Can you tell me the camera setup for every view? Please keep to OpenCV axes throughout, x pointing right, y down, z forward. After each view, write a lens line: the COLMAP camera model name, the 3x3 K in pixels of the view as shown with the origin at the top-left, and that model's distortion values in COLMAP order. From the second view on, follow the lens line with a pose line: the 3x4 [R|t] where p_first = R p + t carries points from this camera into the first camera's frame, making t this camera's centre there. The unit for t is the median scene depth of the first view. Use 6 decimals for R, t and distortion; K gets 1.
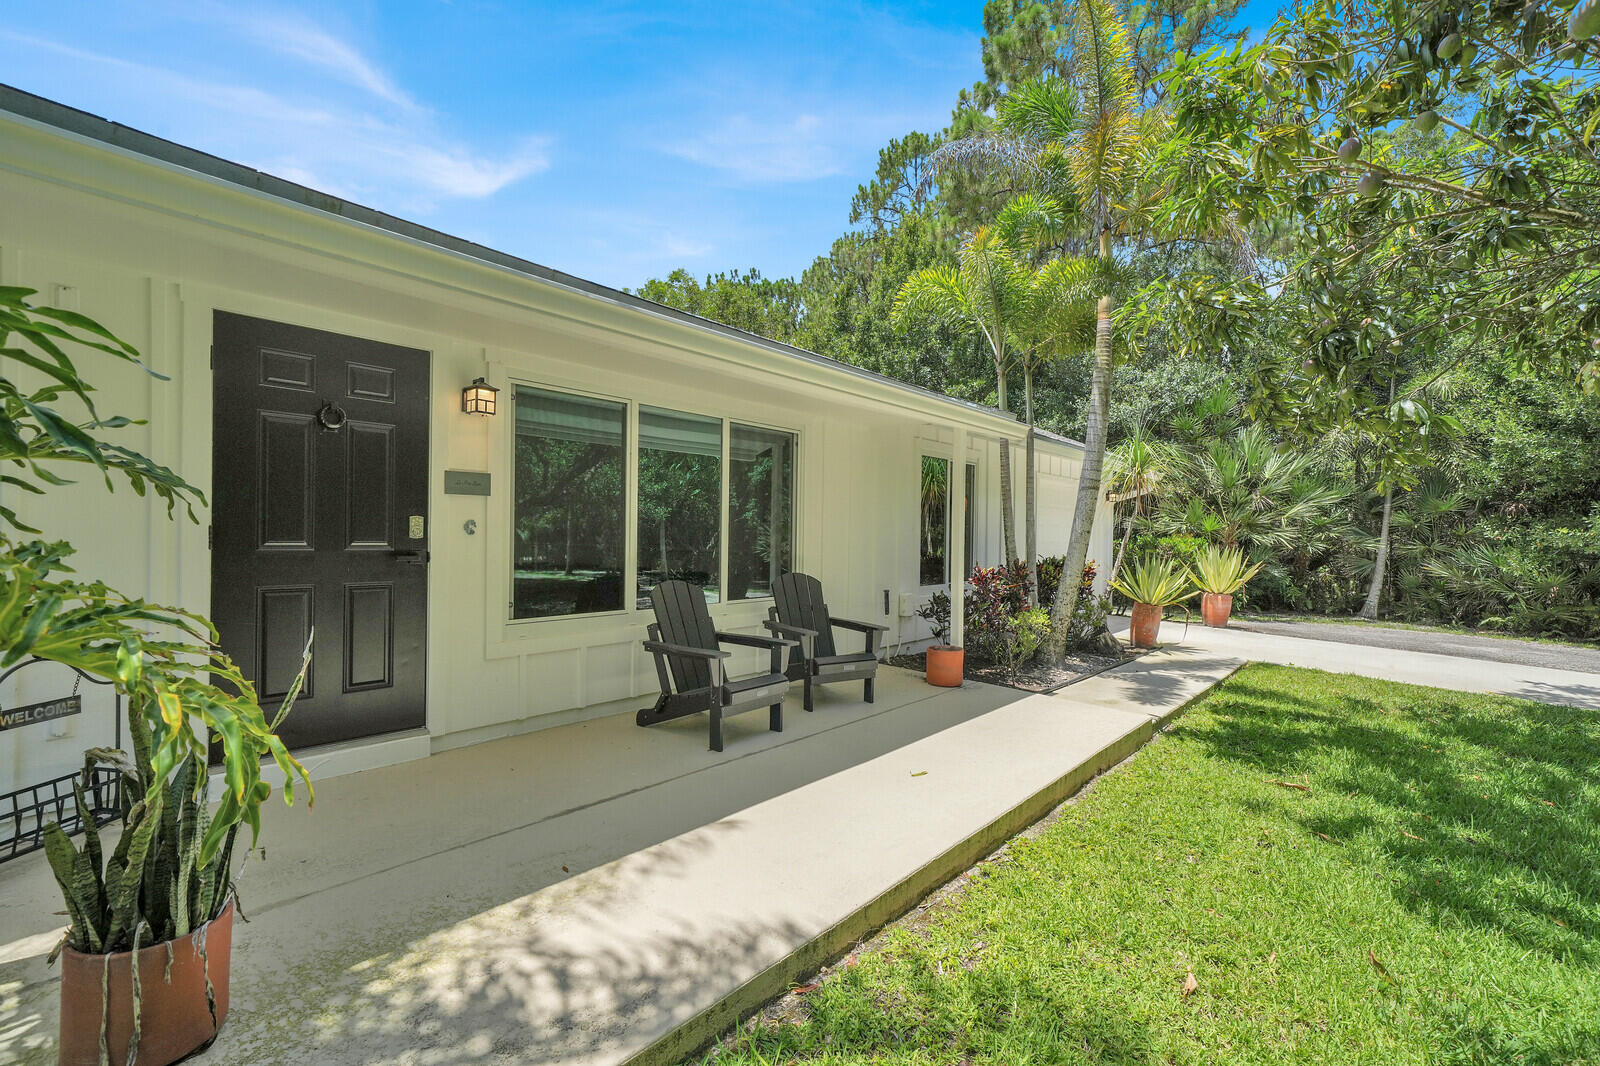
lens RADIAL K [[714.2, 0, 801.3], [0, 714.2, 530.9], [0, 0, 1]] dist [0.000168, 0.000228]
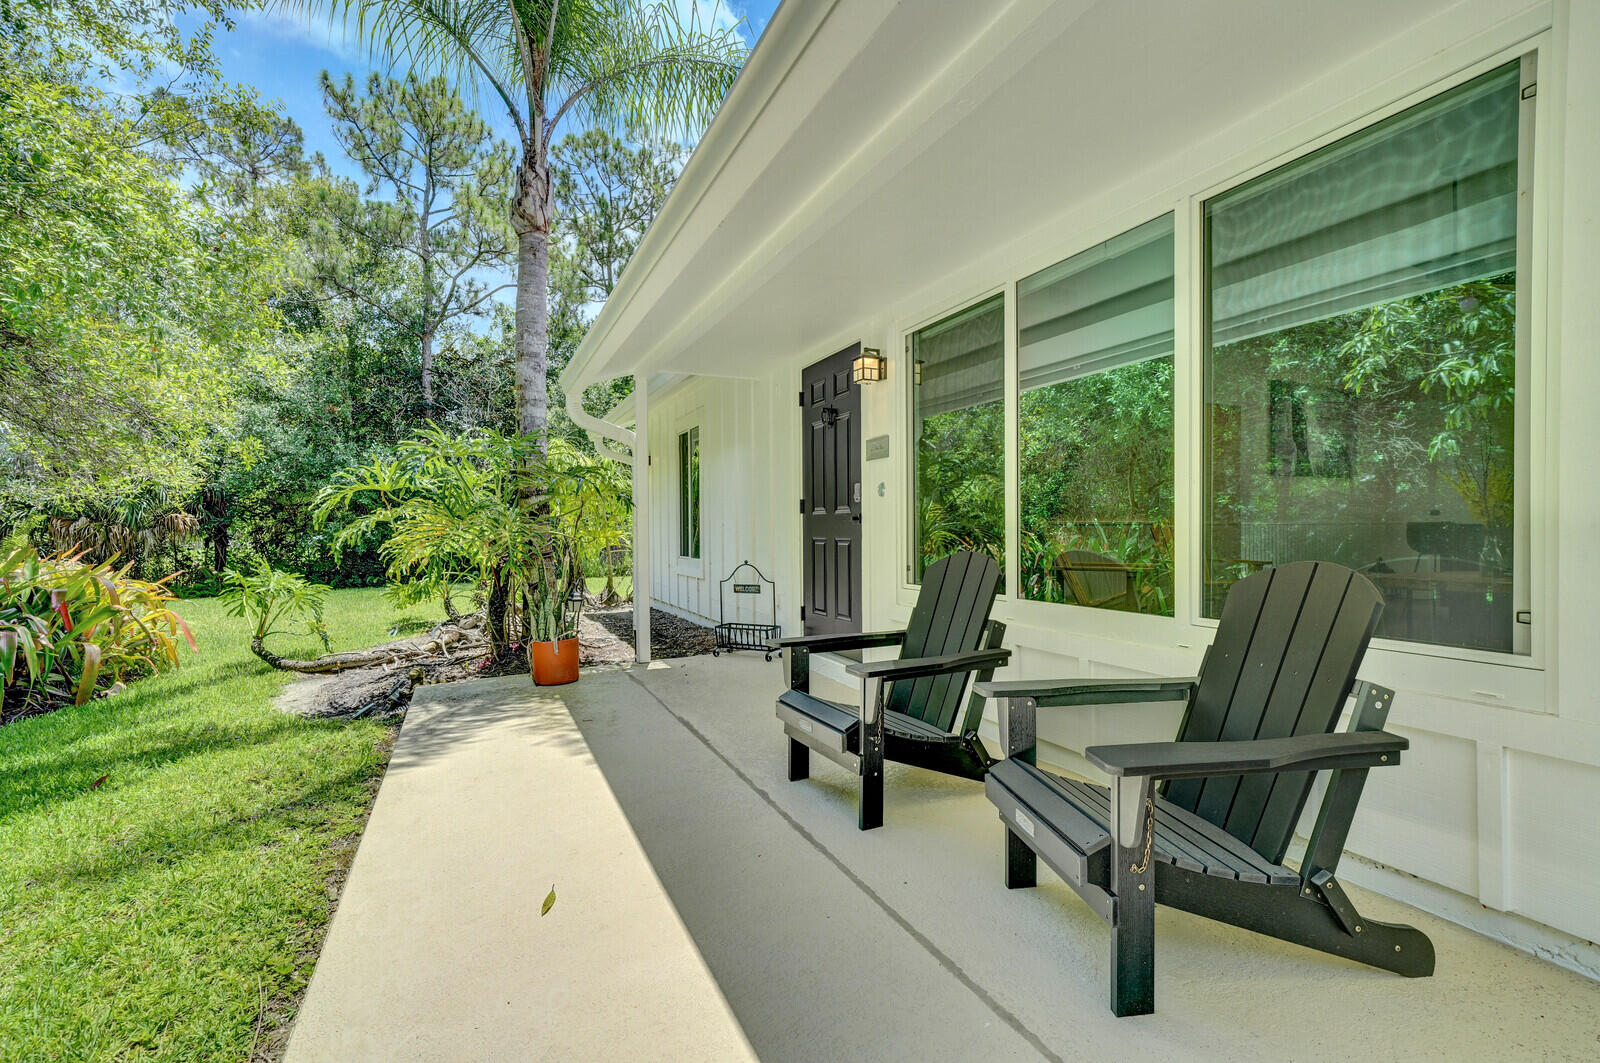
lens RADIAL K [[714.2, 0, 801.6], [0, 714.2, 534.9], [0, 0, 1]] dist [0.000168, 0.000228]
pose [[-0.394102, -0.007090, -0.919039, 0.274826], [0.004186, 0.999946, -0.009509, 0.035700], [0.919057, -0.007594, -0.394051, 0.640166]]
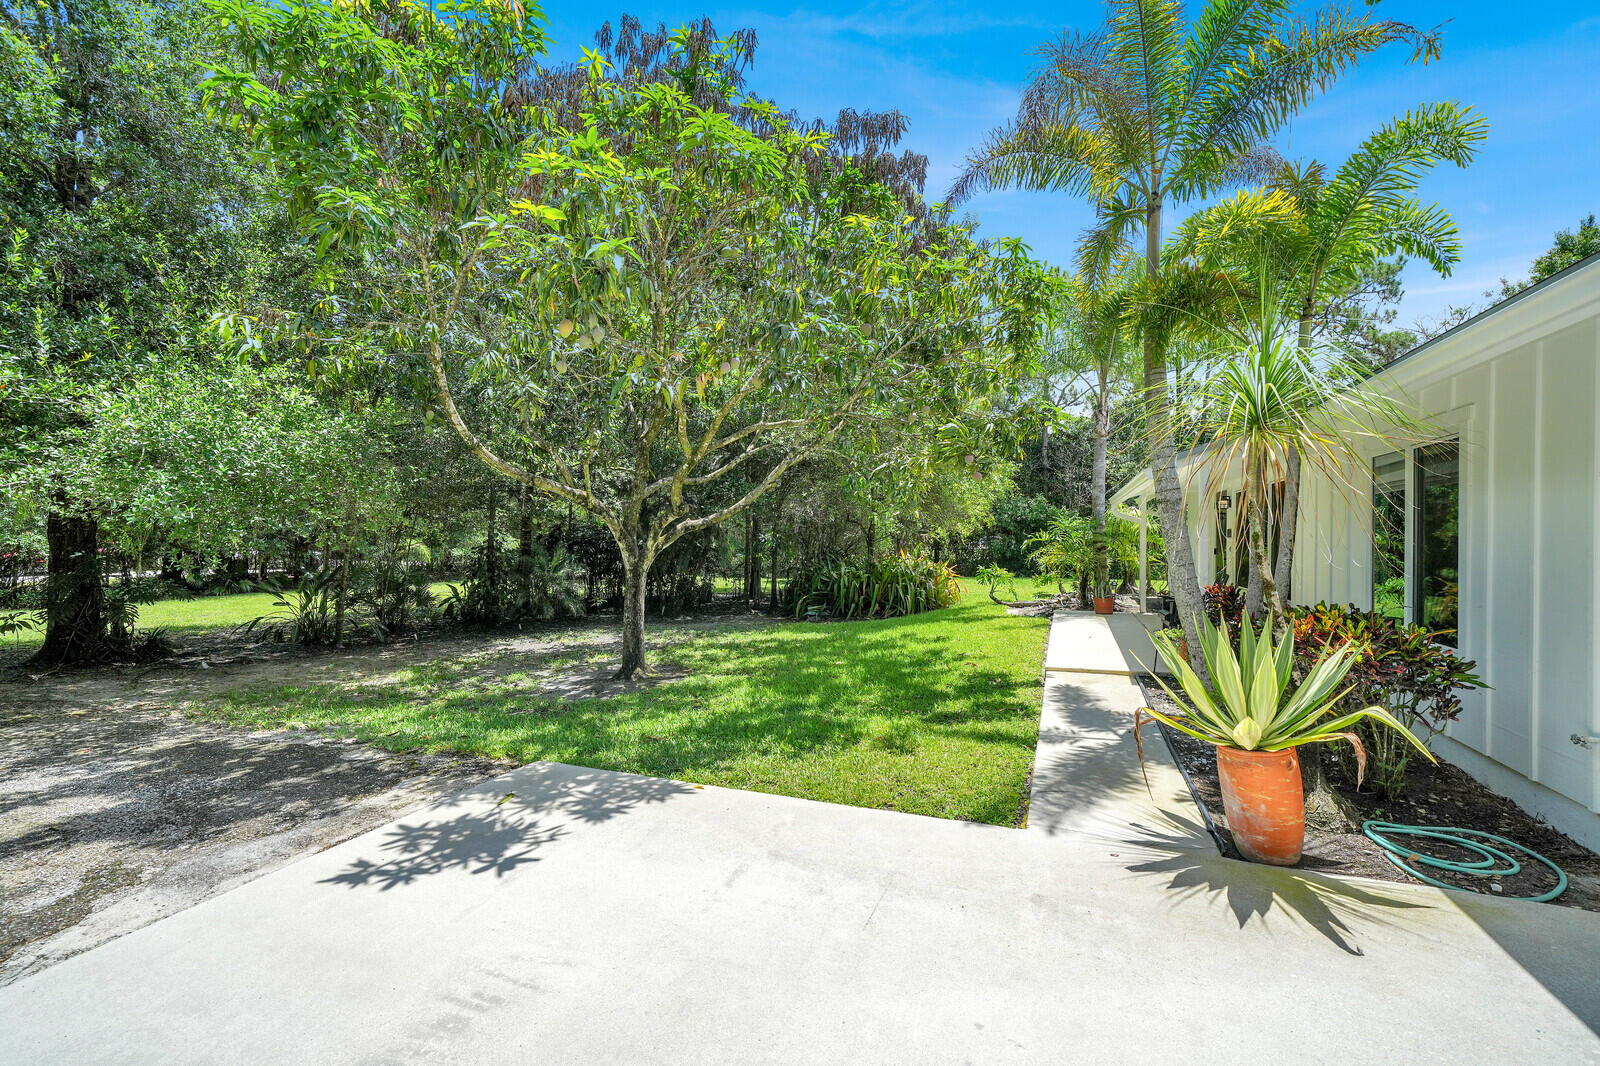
lens RADIAL K [[627.5, 0, 796.0], [0, 627.5, 532.4], [0, 0, 1]] dist [-0.000743, 0.000439]
pose [[-0.947505, -0.024436, -0.318804, 0.914613], [-0.021135, 0.999681, -0.013809, 0.001608], [0.319040, -0.006346, -0.947720, 1.329549]]
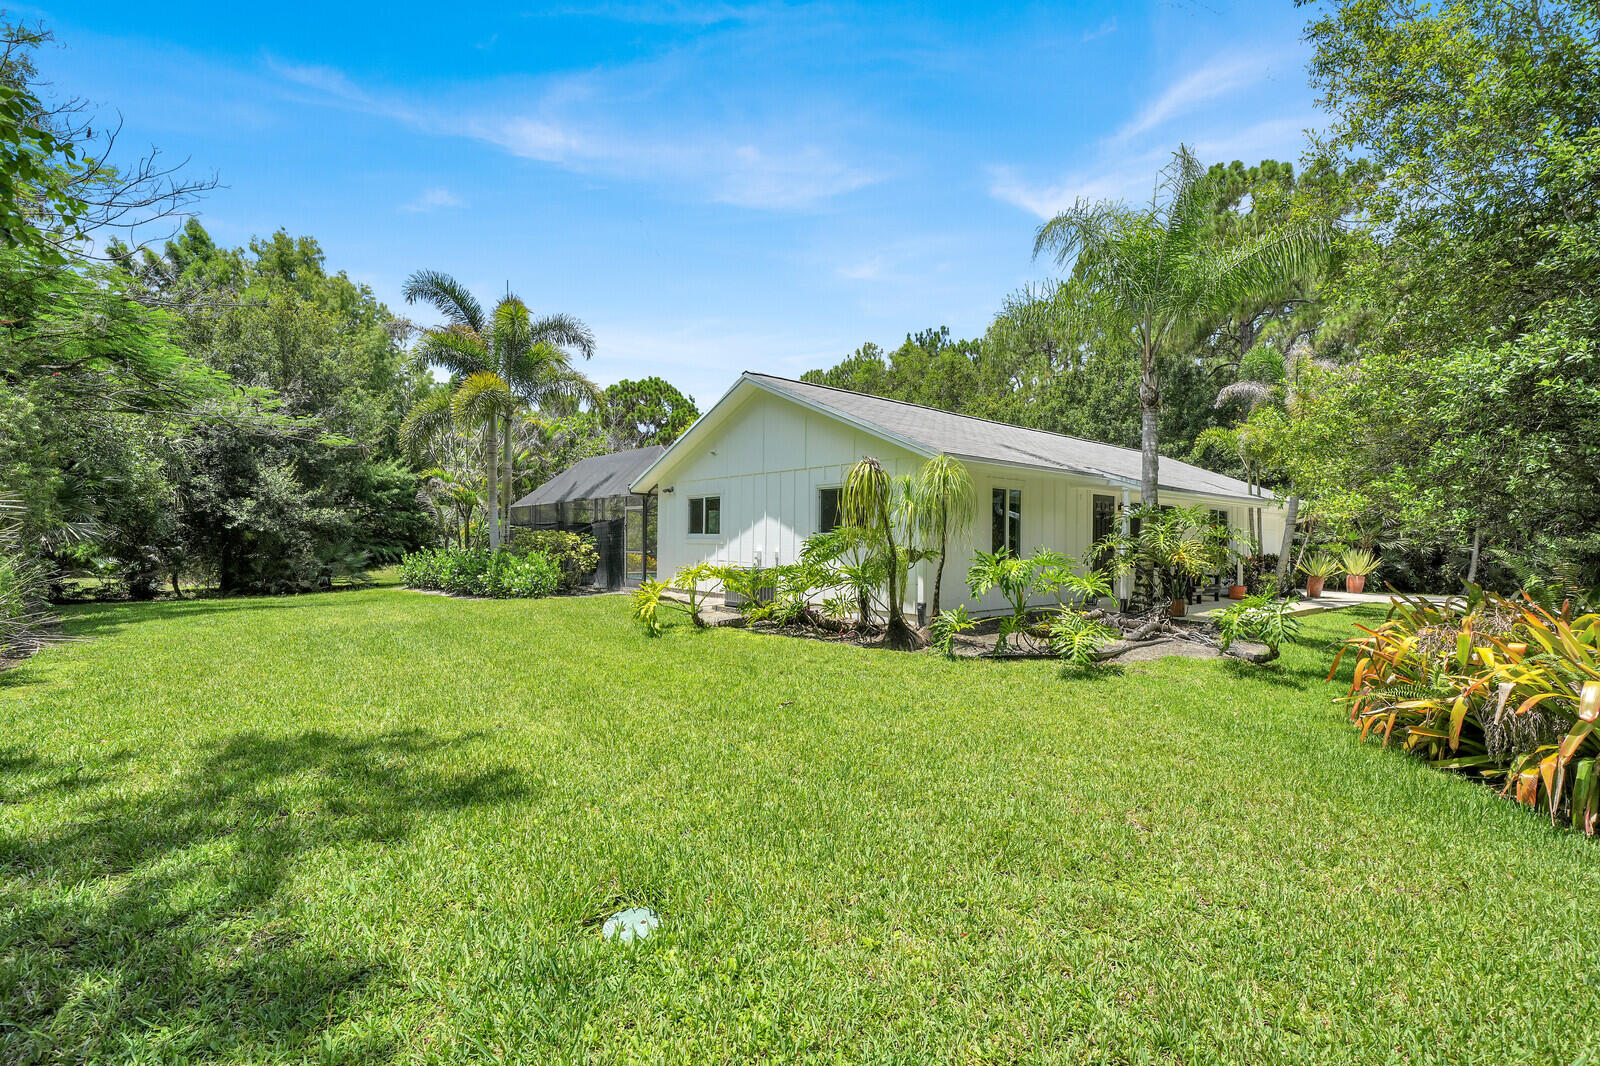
lens RADIAL K [[714.2, 0, 800.0], [0, 714.2, 544.1], [0, 0, 1]] dist [0.000168, 0.000228]
pose [[0.988945, -0.006301, -0.148151, -0.700711], [0.006806, 0.999973, 0.002901, -0.007973], [0.148128, -0.003877, 0.988961, -1.293828]]
